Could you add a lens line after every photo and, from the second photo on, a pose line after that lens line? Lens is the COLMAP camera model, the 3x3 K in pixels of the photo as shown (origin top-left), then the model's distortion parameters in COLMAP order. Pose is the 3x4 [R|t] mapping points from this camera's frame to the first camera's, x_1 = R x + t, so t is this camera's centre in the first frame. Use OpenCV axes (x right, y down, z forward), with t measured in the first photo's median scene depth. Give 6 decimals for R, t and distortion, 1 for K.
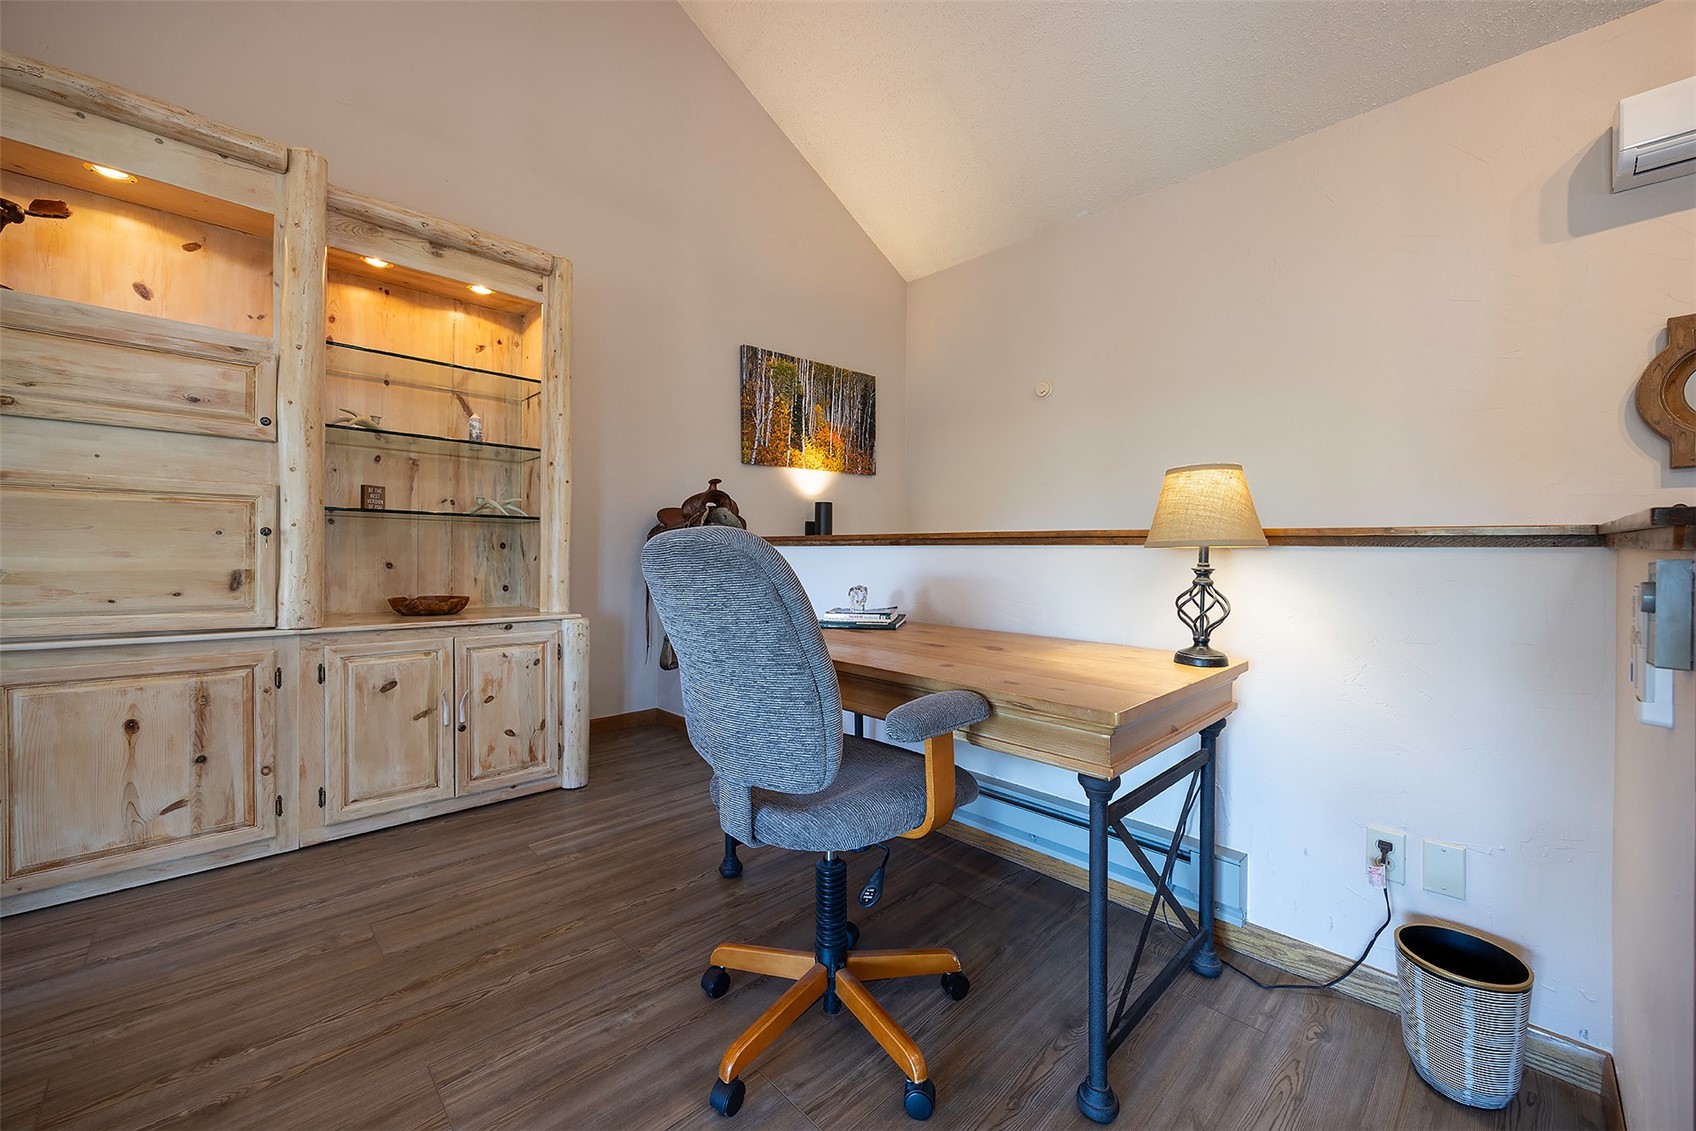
lens RADIAL K [[682.1, 0, 848.0], [0, 682.1, 565.5], [0, 0, 1]] dist [-0.000080, 0.000028]
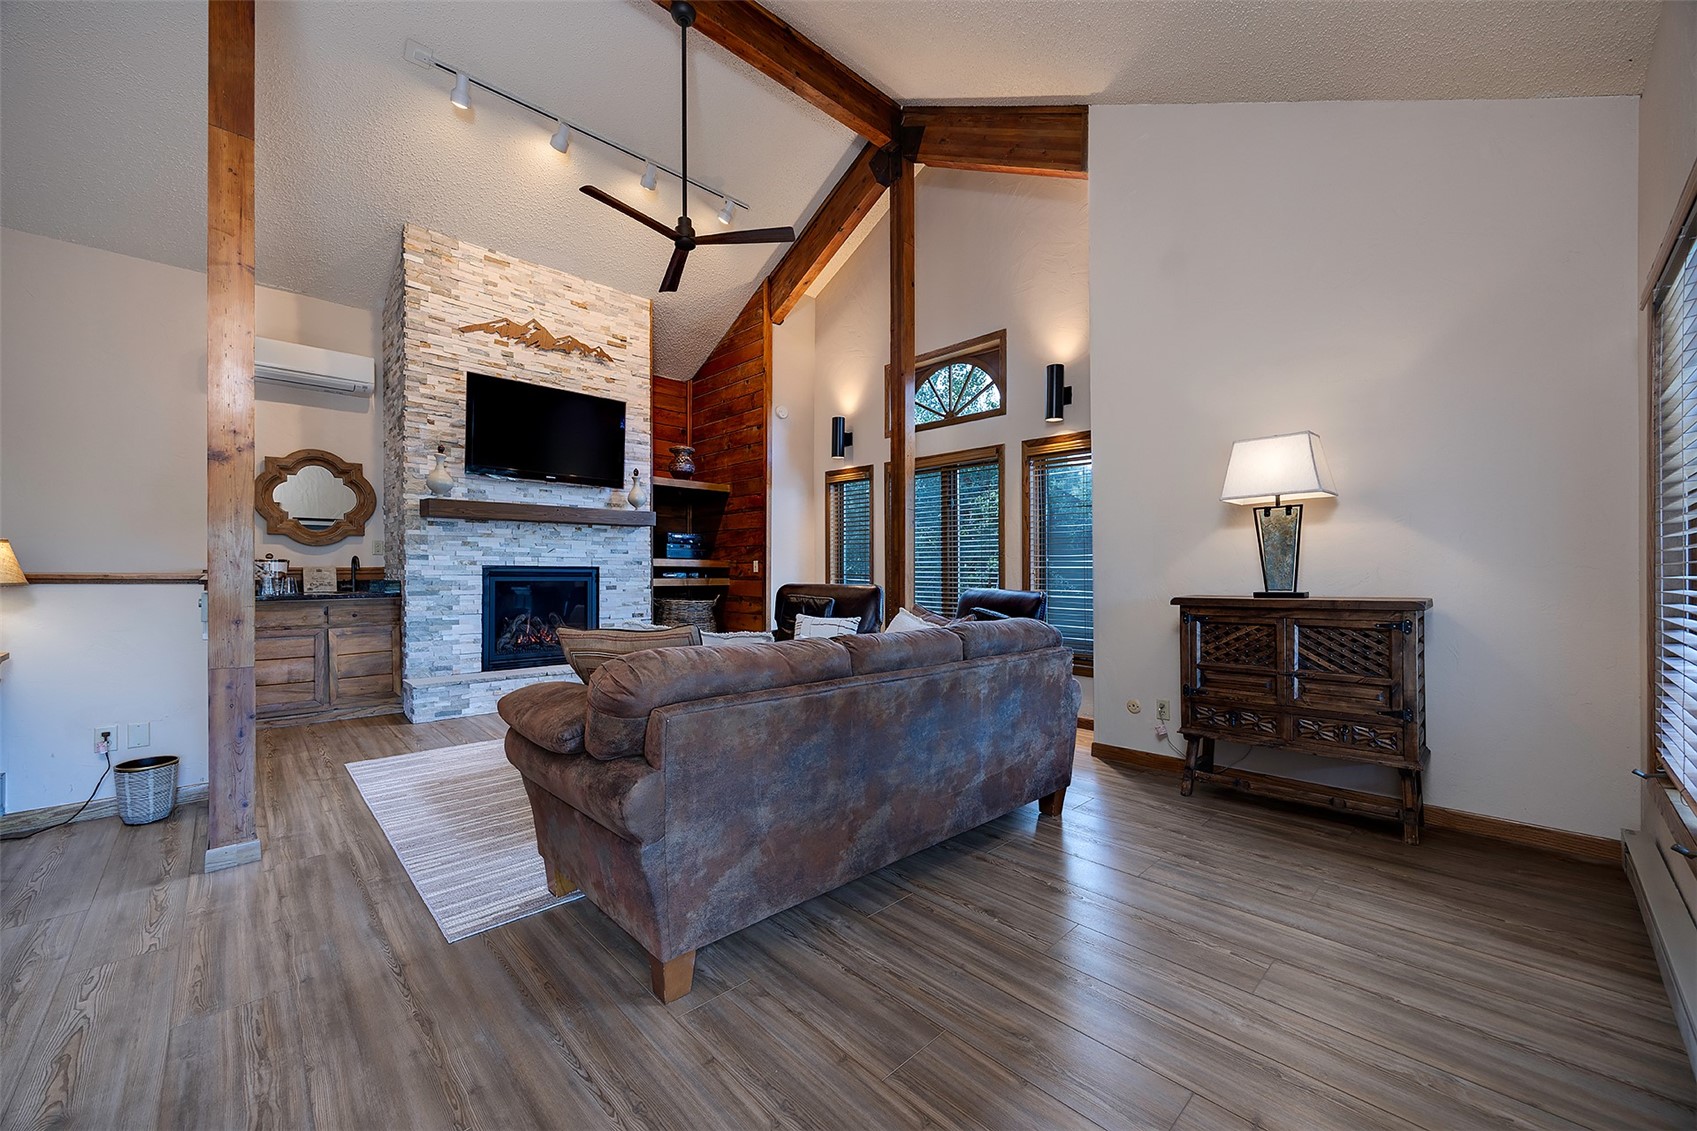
lens RADIAL K [[639.1, 0, 856.3], [0, 639.1, 567.2], [0, 0, 1]] dist [-0.001493, -0.000400]
pose [[0.009702, 0.003321, 0.999947, -0.690973], [0.011354, 0.999930, -0.003431, -0.029641], [-0.999888, 0.011387, 0.009664, -0.796921]]
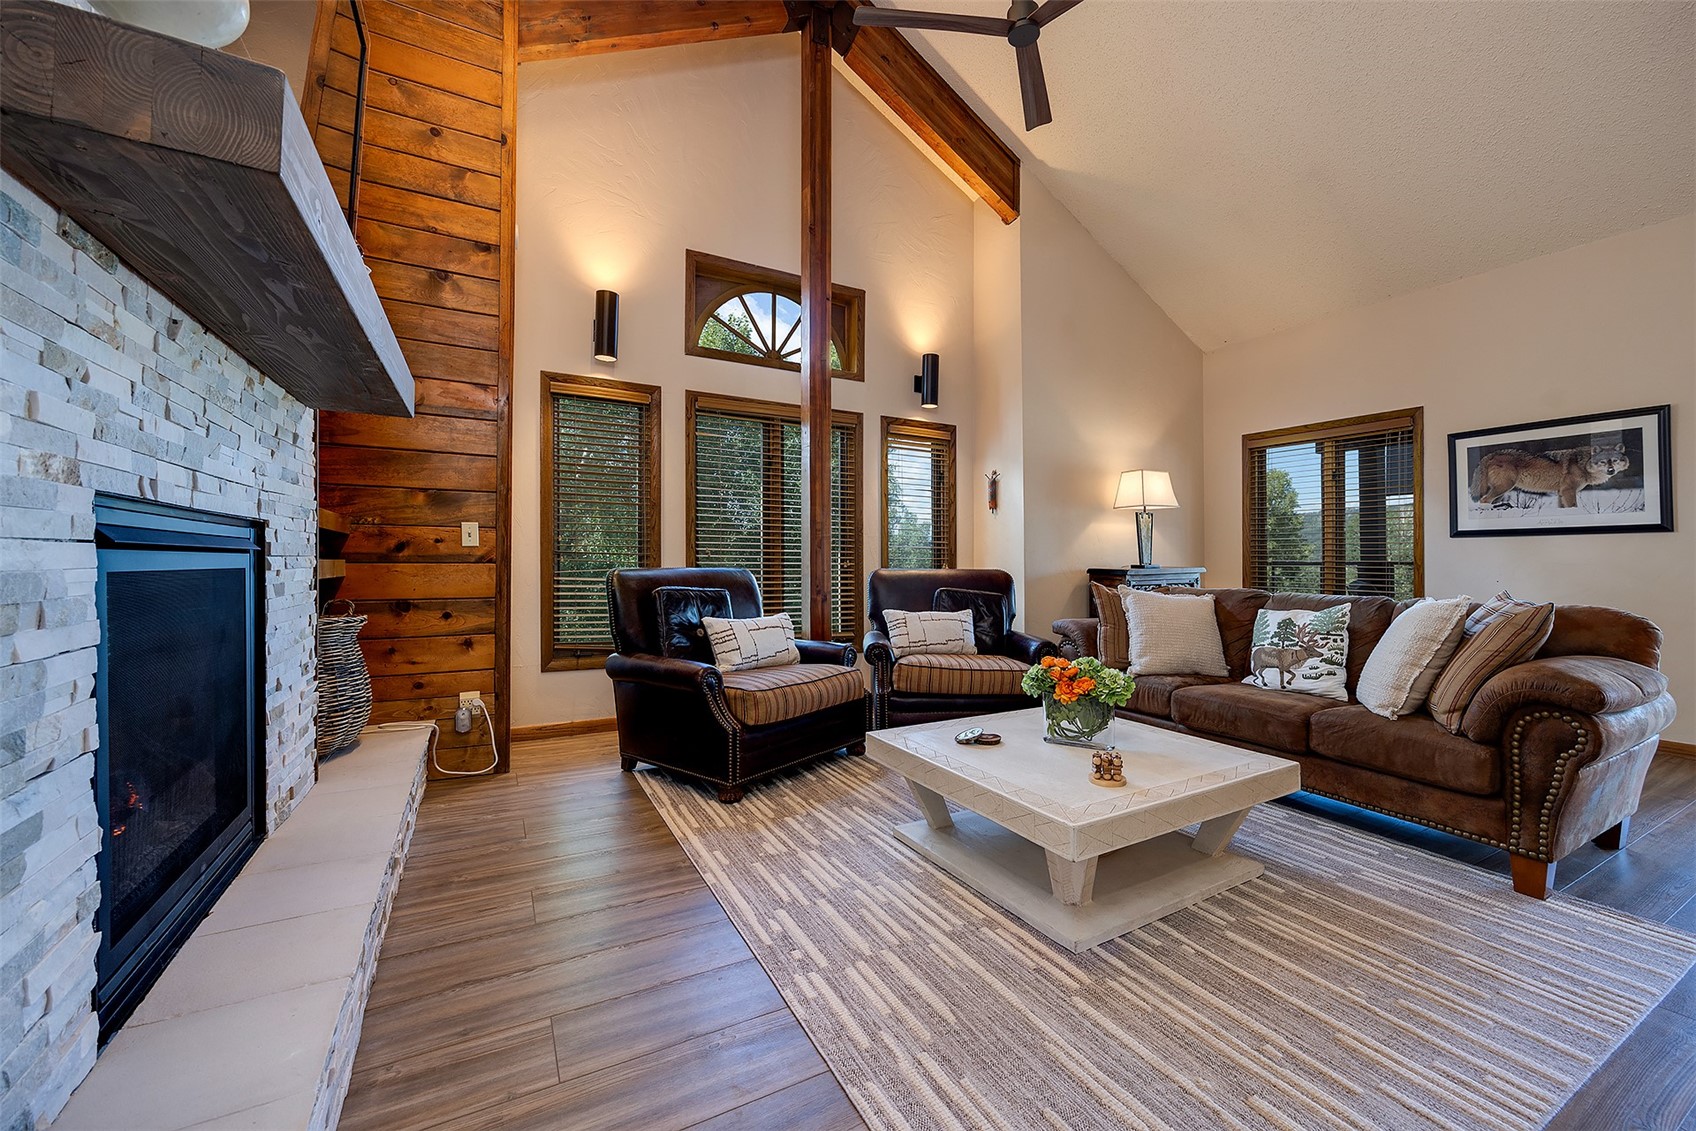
lens RADIAL K [[682.1, 0, 848.0], [0, 682.1, 565.5], [0, 0, 1]] dist [-0.000080, 0.000028]
pose [[-0.961155, -0.013579, 0.275675, 0.886301], [-0.006805, 0.999651, 0.025515, -0.022646], [-0.275925, 0.022648, -0.960912, 0.778758]]
